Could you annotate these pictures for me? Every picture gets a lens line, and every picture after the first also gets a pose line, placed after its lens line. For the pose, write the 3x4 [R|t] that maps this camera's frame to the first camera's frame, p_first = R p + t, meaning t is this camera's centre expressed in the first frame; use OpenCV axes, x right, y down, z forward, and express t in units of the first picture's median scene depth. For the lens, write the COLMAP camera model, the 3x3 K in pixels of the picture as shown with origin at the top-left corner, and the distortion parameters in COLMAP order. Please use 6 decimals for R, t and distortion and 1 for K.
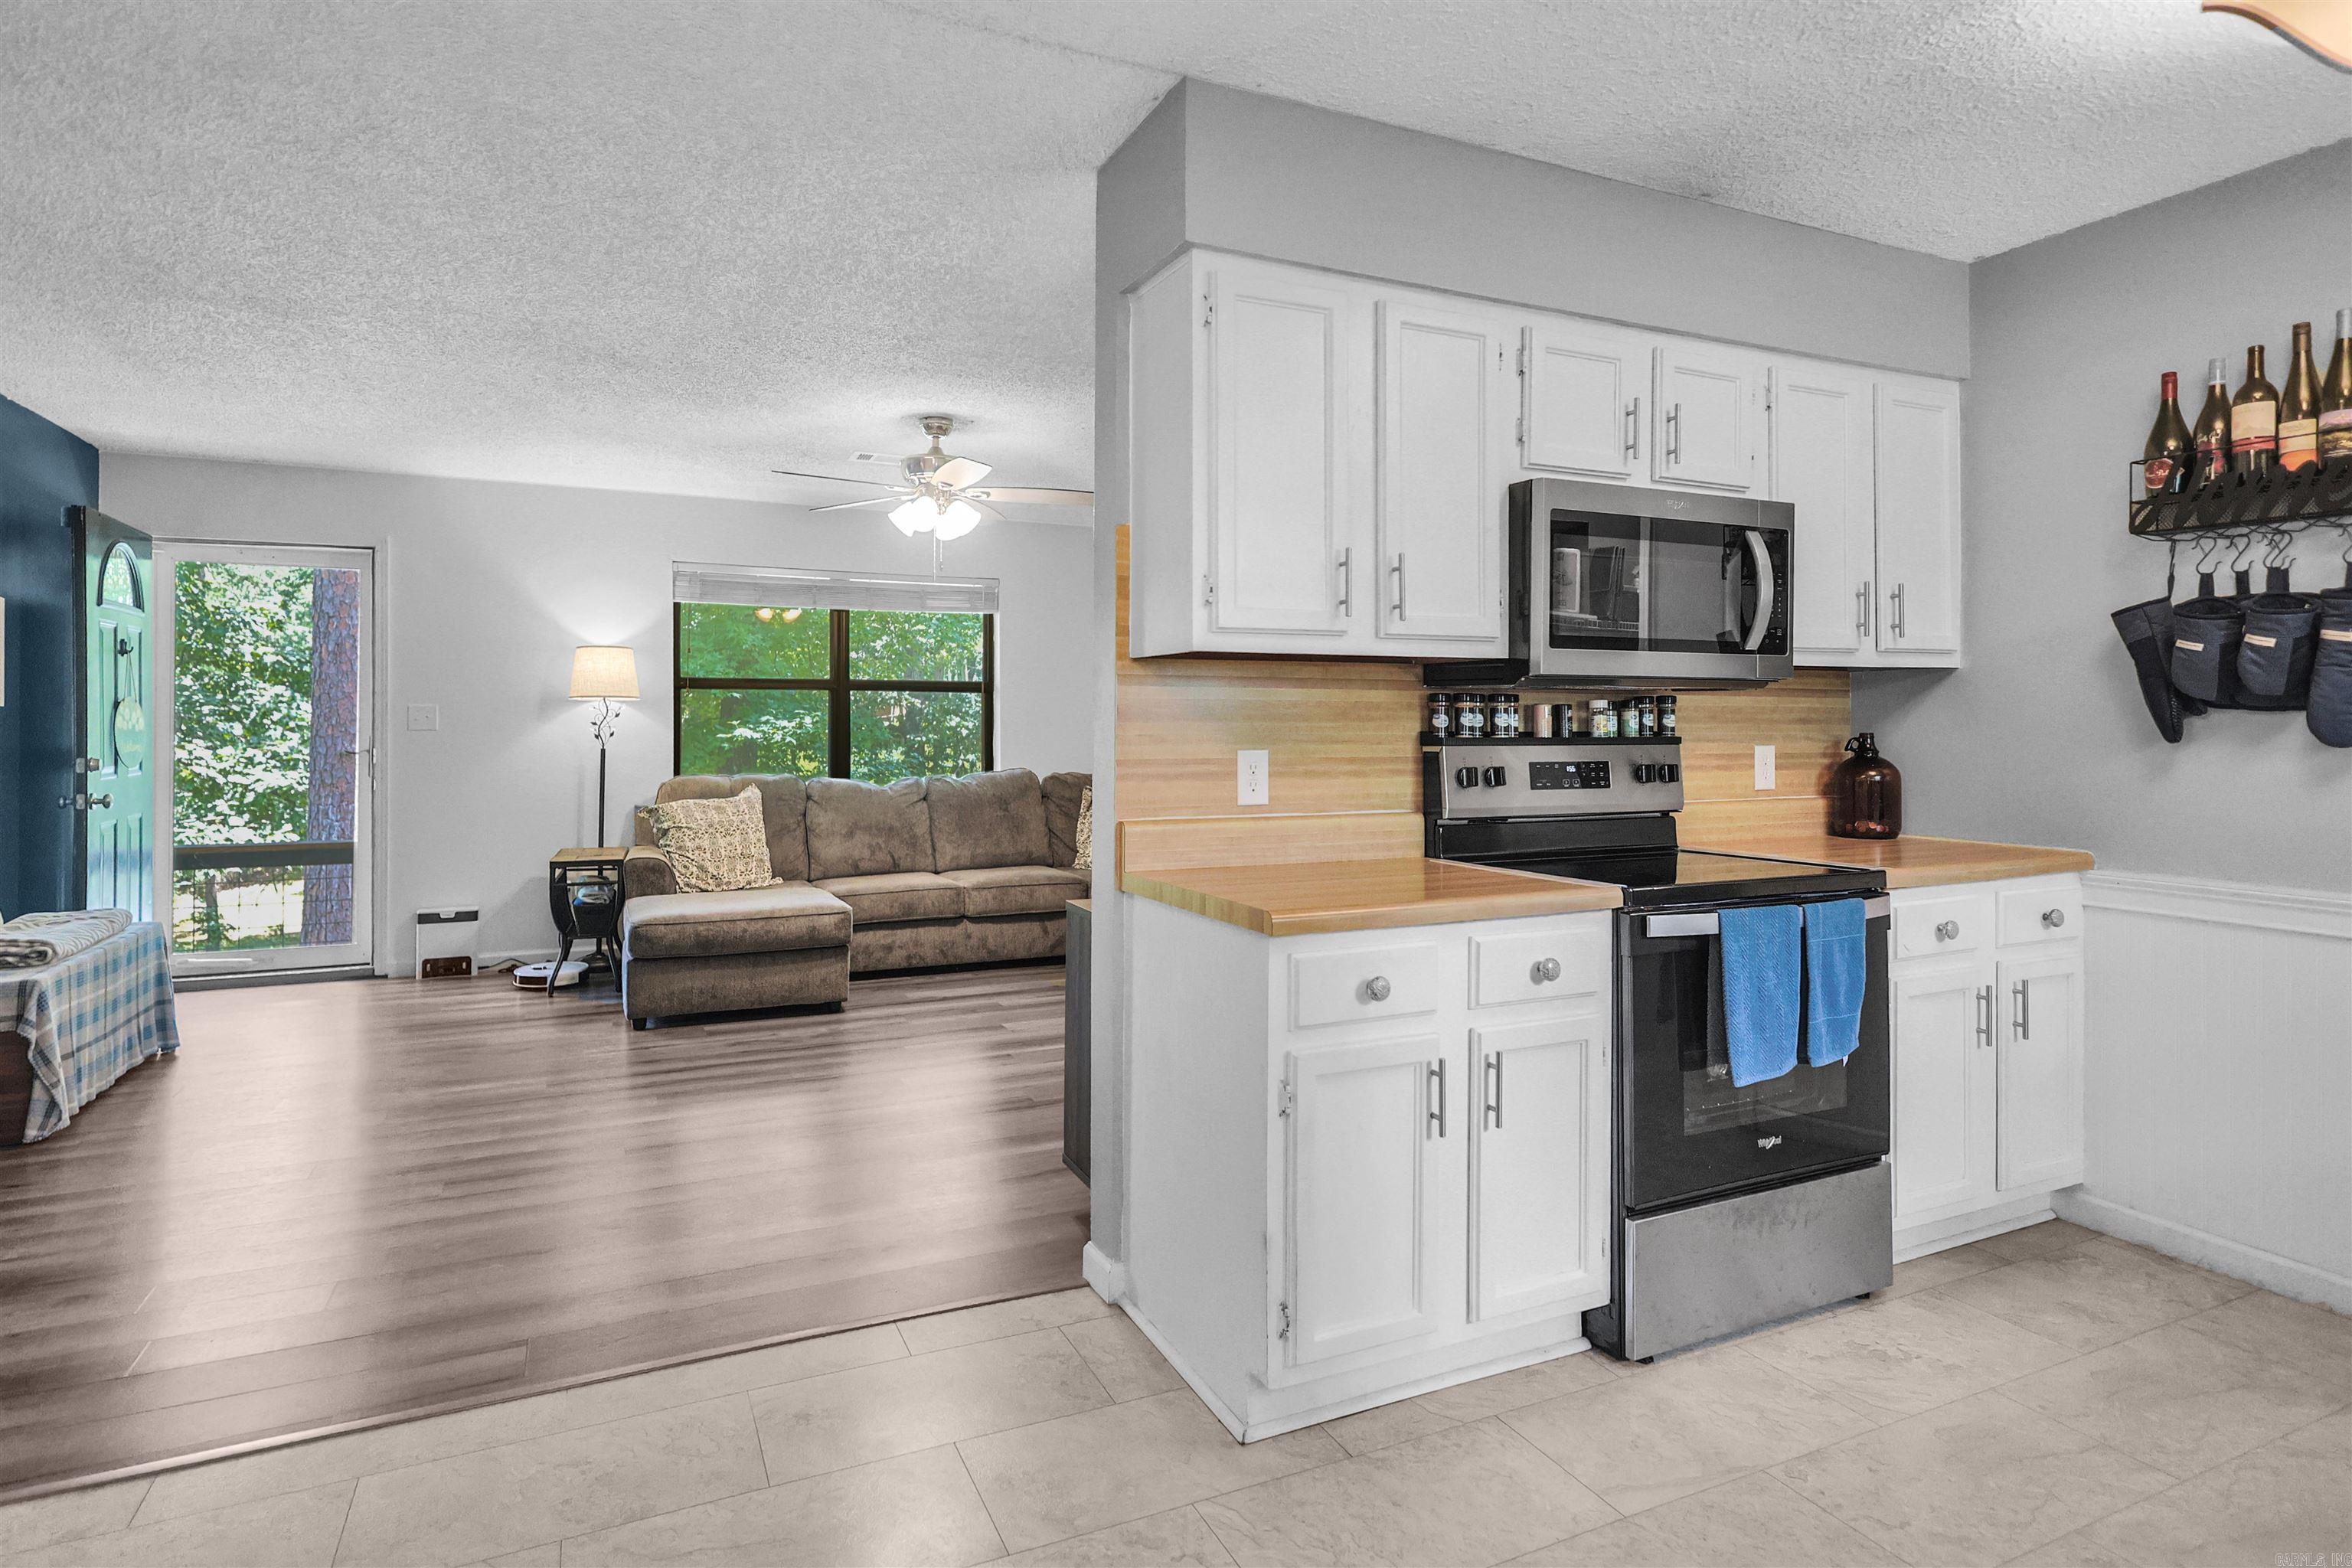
lens RADIAL K [[1225.9, 0, 1145.2], [0, 1225.9, 720.8], [0, 0, 1]] dist [-0.002405, 0.001519]
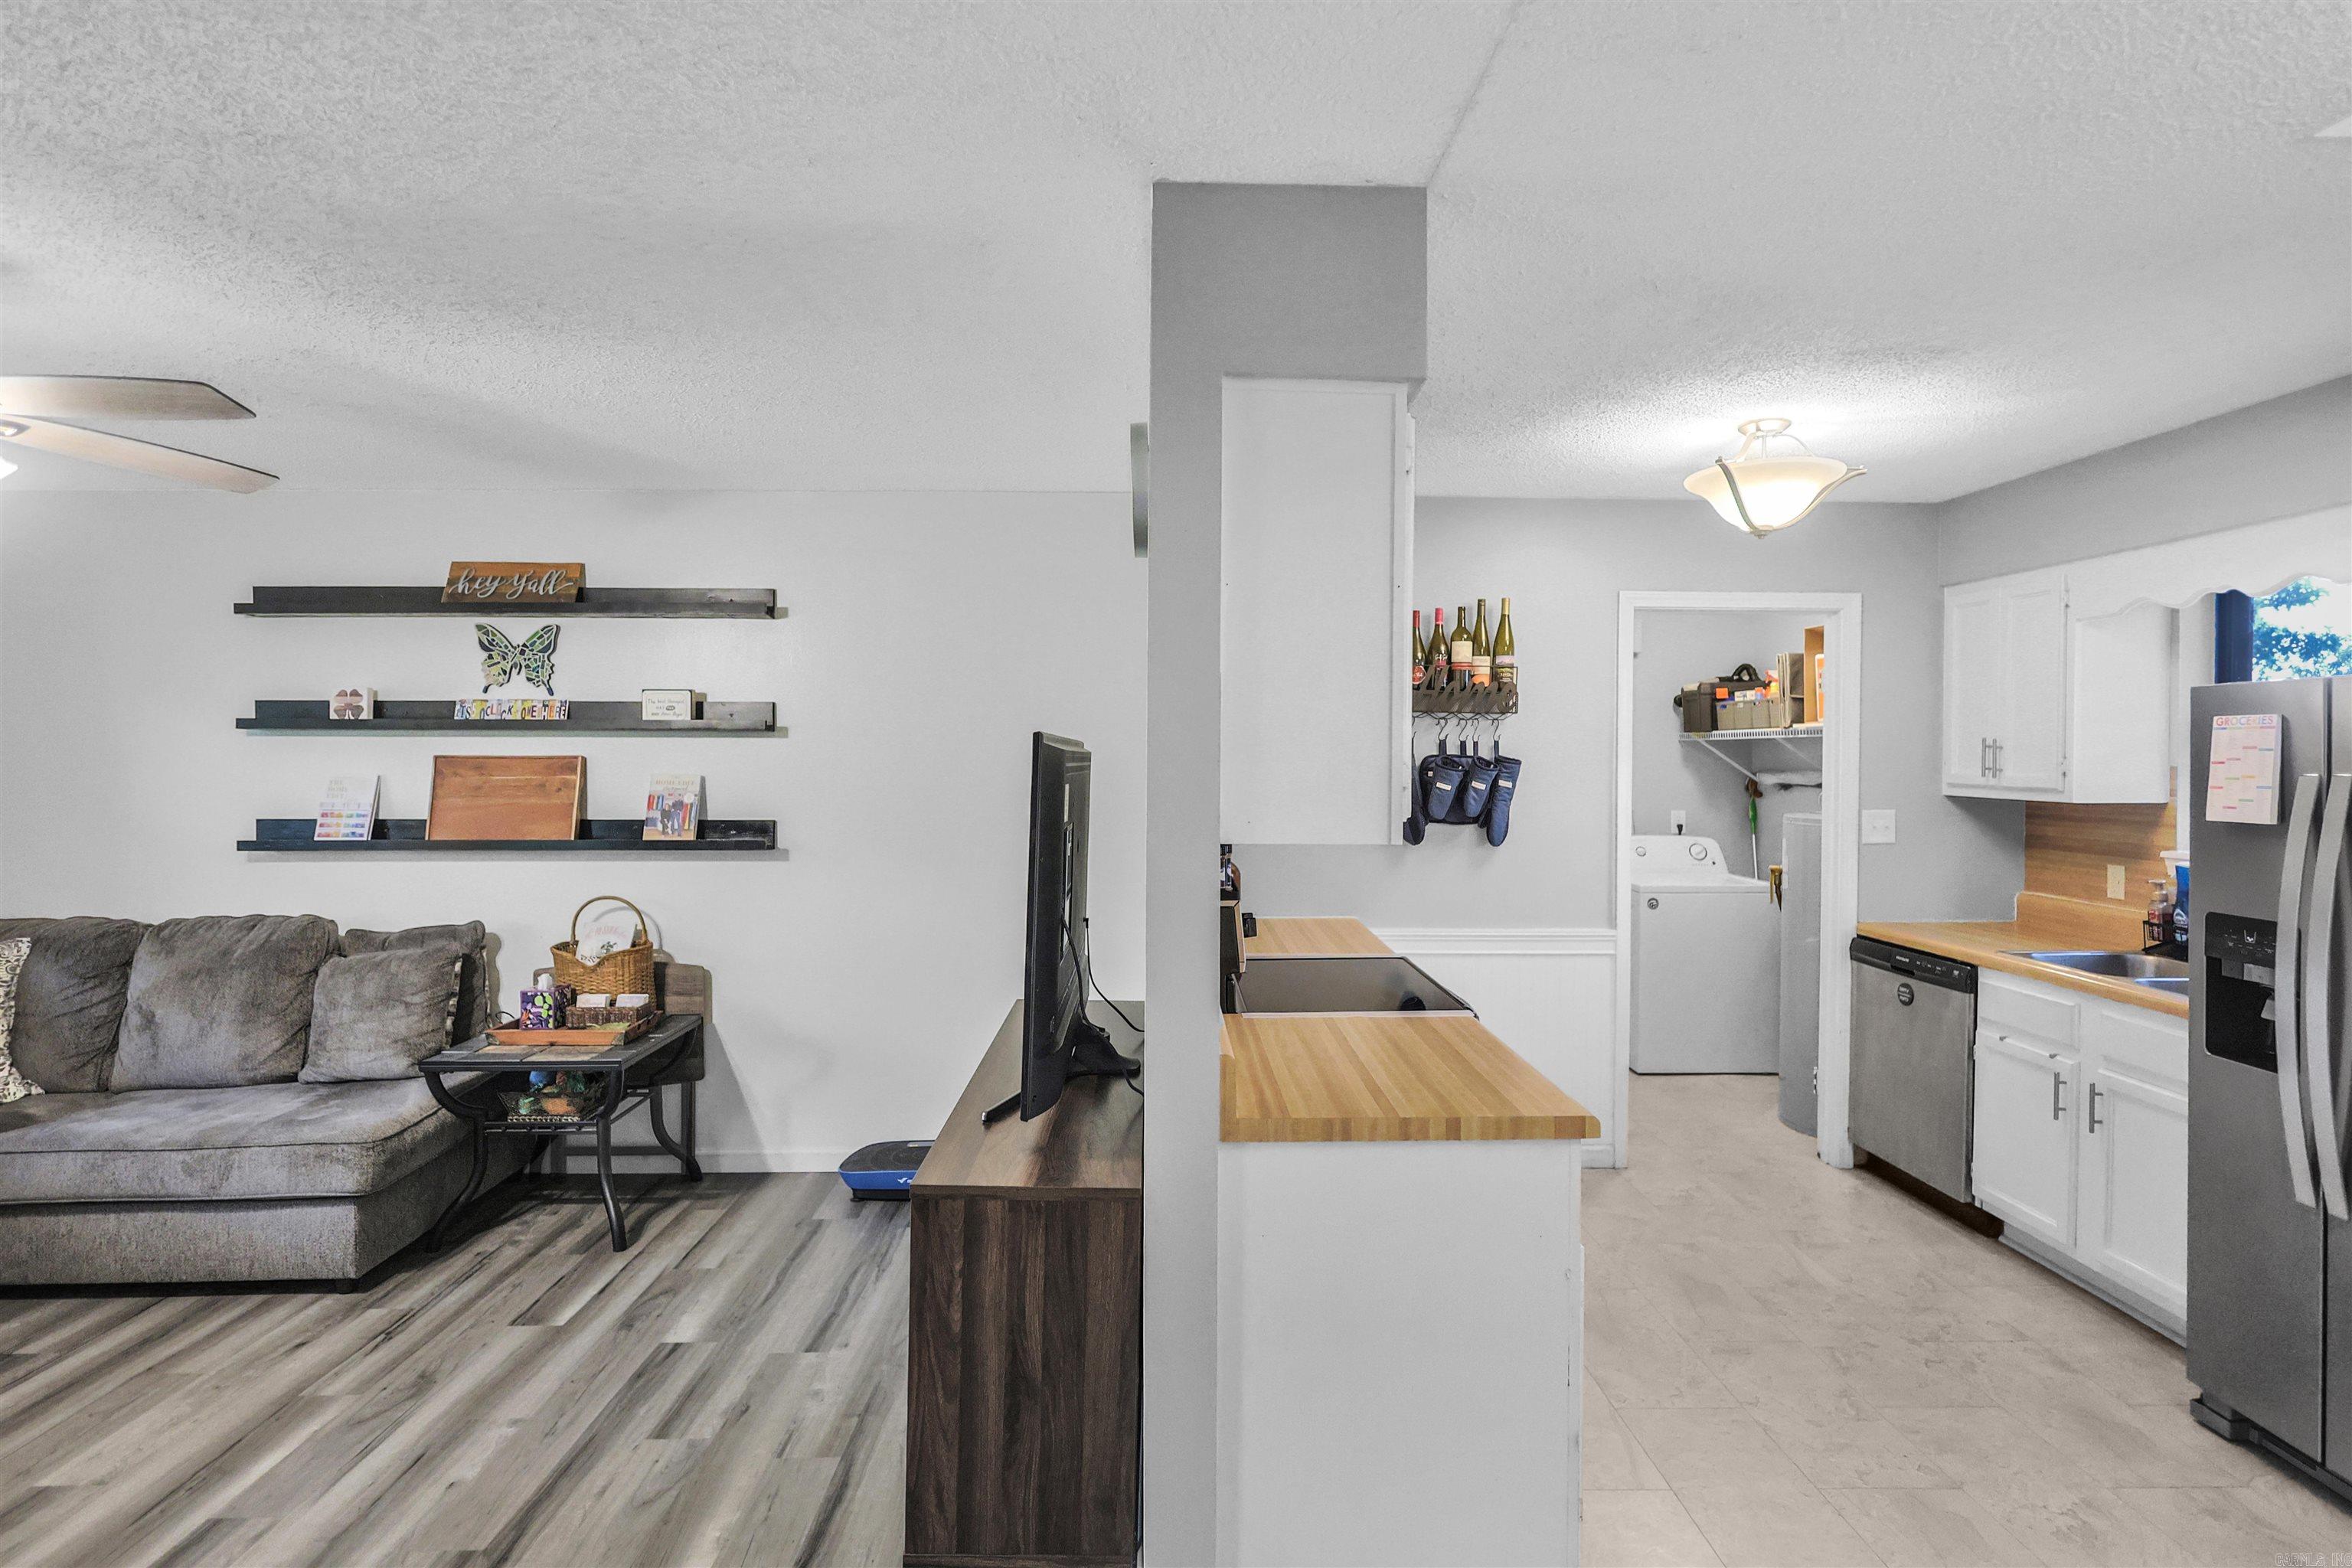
lens RADIAL K [[1163.8, 0, 1177.1], [0, 1163.8, 771.7], [0, 0, 1]] dist [-0.001206, 0.001036]
pose [[0.393808, -0.015862, 0.919056, -0.632987], [-0.004045, 0.999812, 0.018989, -0.099146], [-0.919184, -0.011196, 0.393670, 0.656722]]
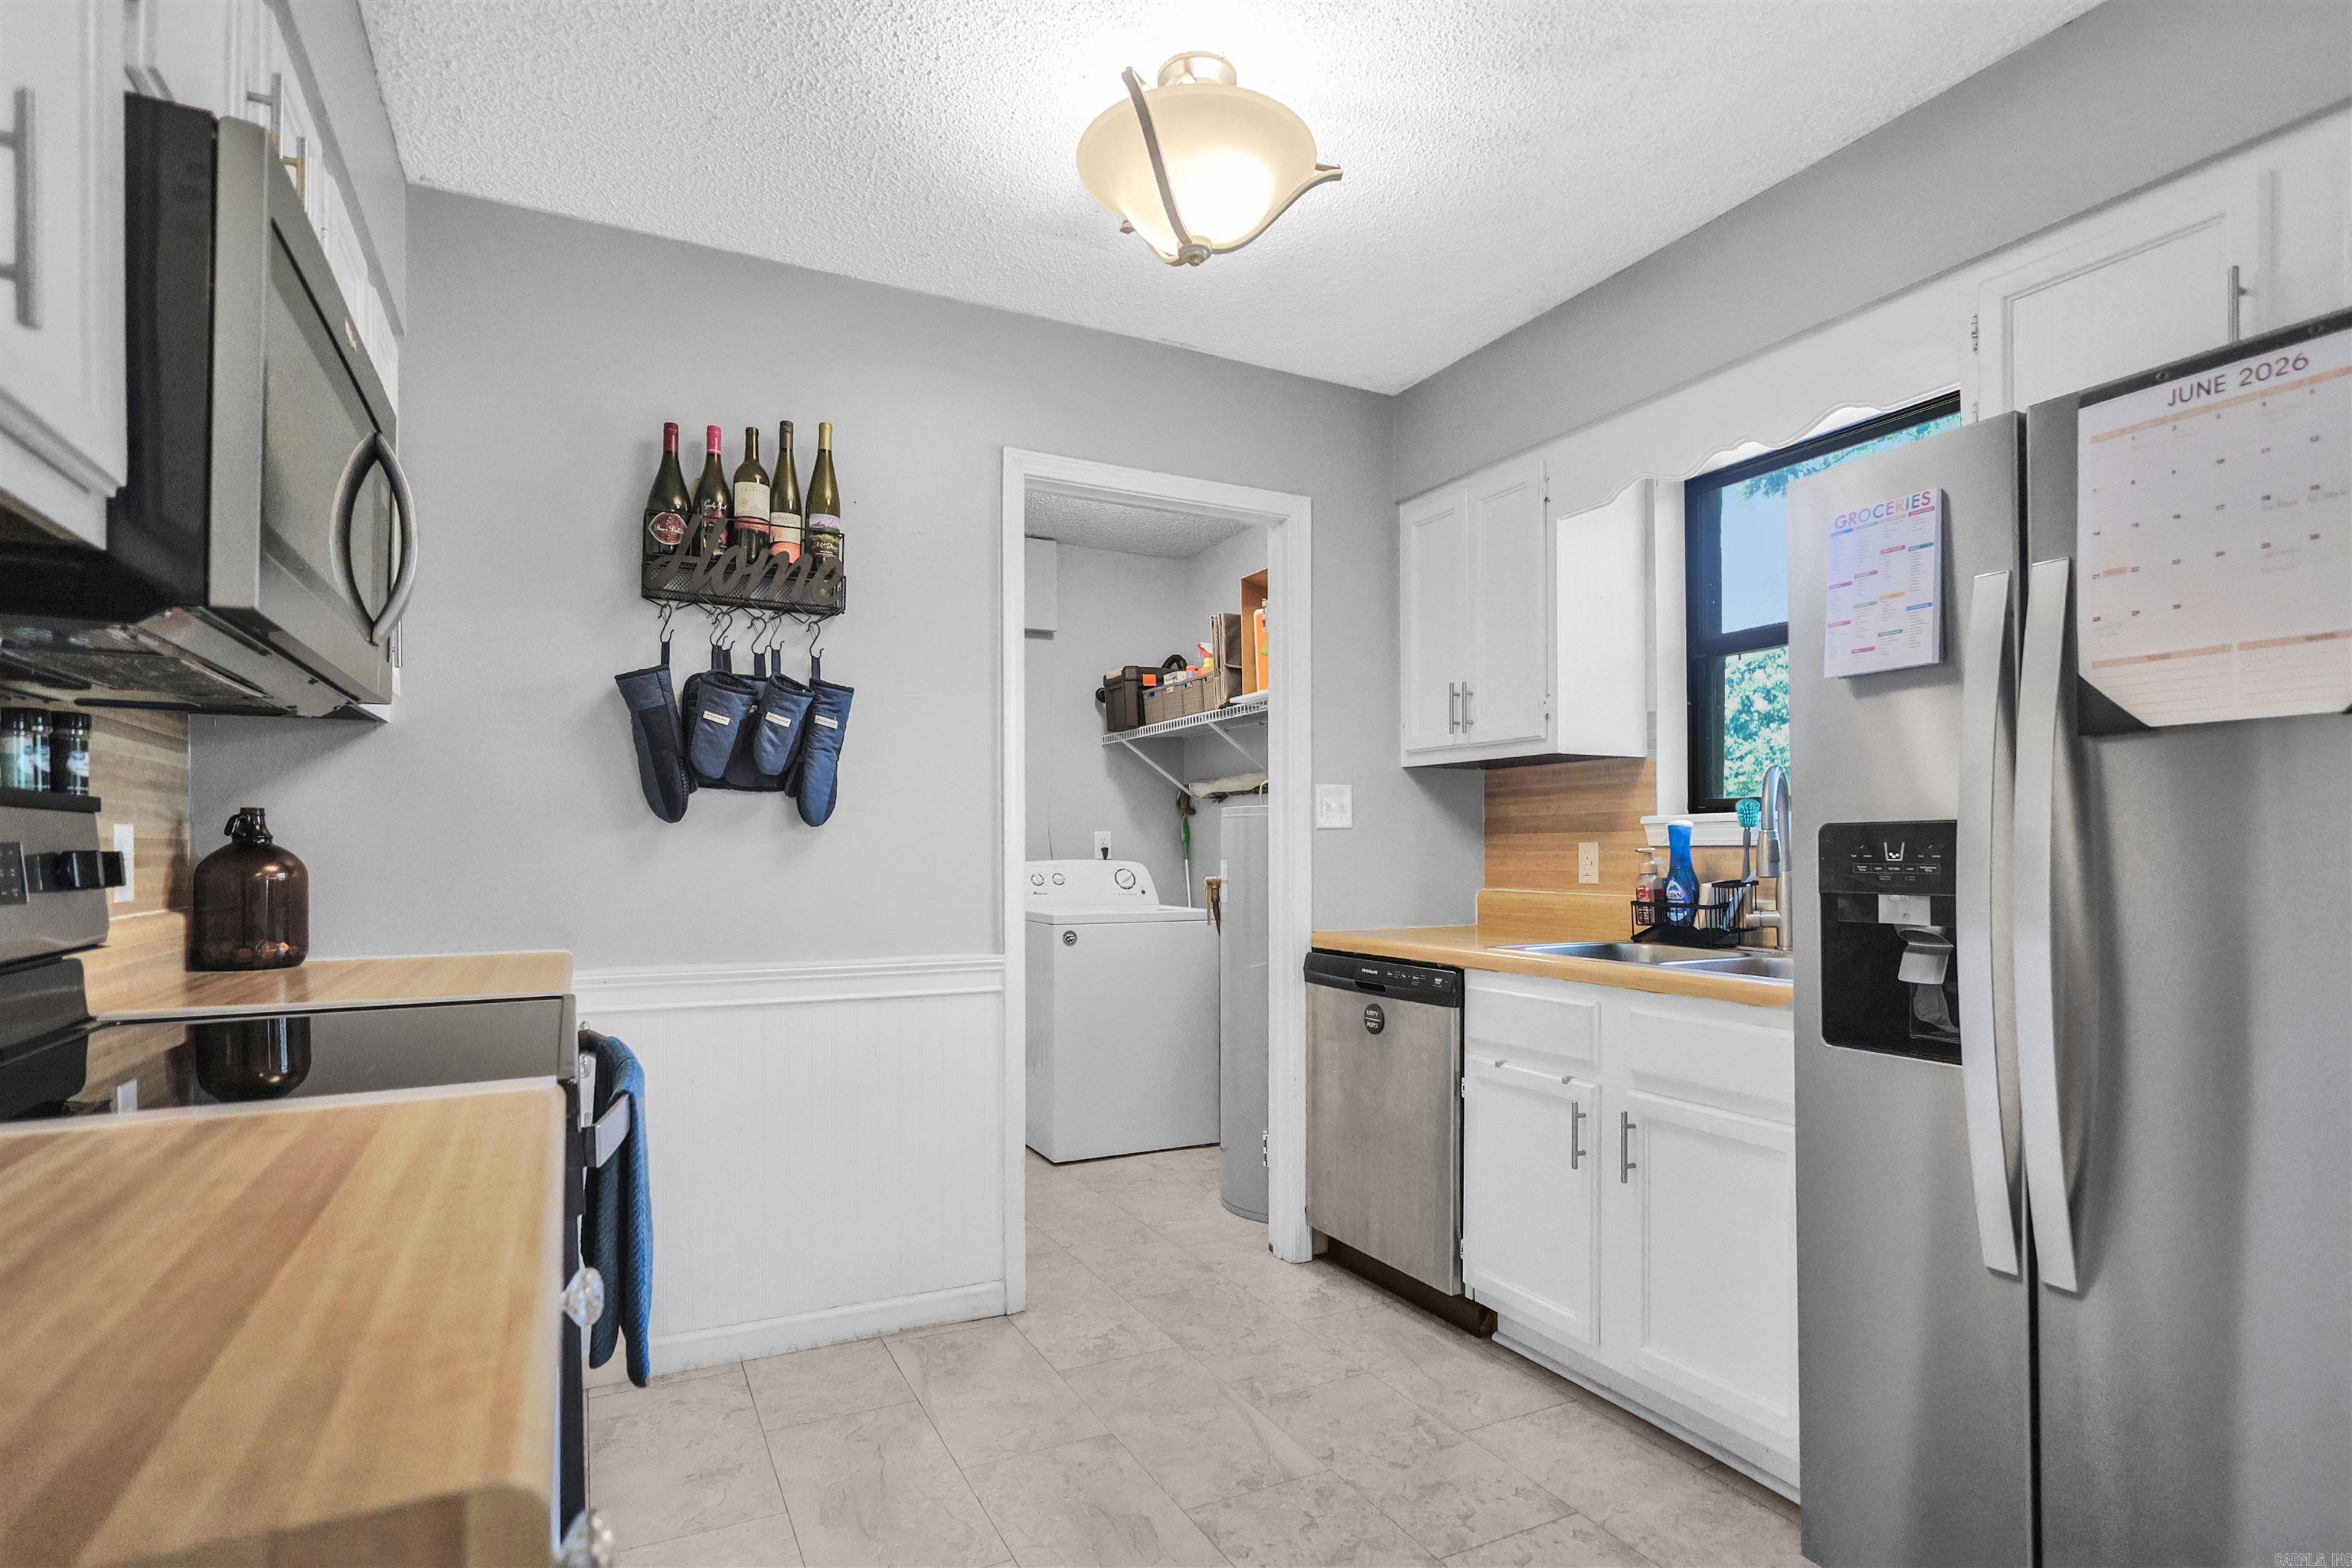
lens RADIAL K [[1178.1, 0, 1162.0], [0, 1178.1, 852.1], [0, 0, 1]] dist [-0.001083, -0.000347]
pose [[-0.036974, -0.001601, 0.999315, -0.066930], [-0.001340, 0.999998, 0.001553, 0.036850], [-0.999315, -0.001282, -0.036976, 0.628044]]
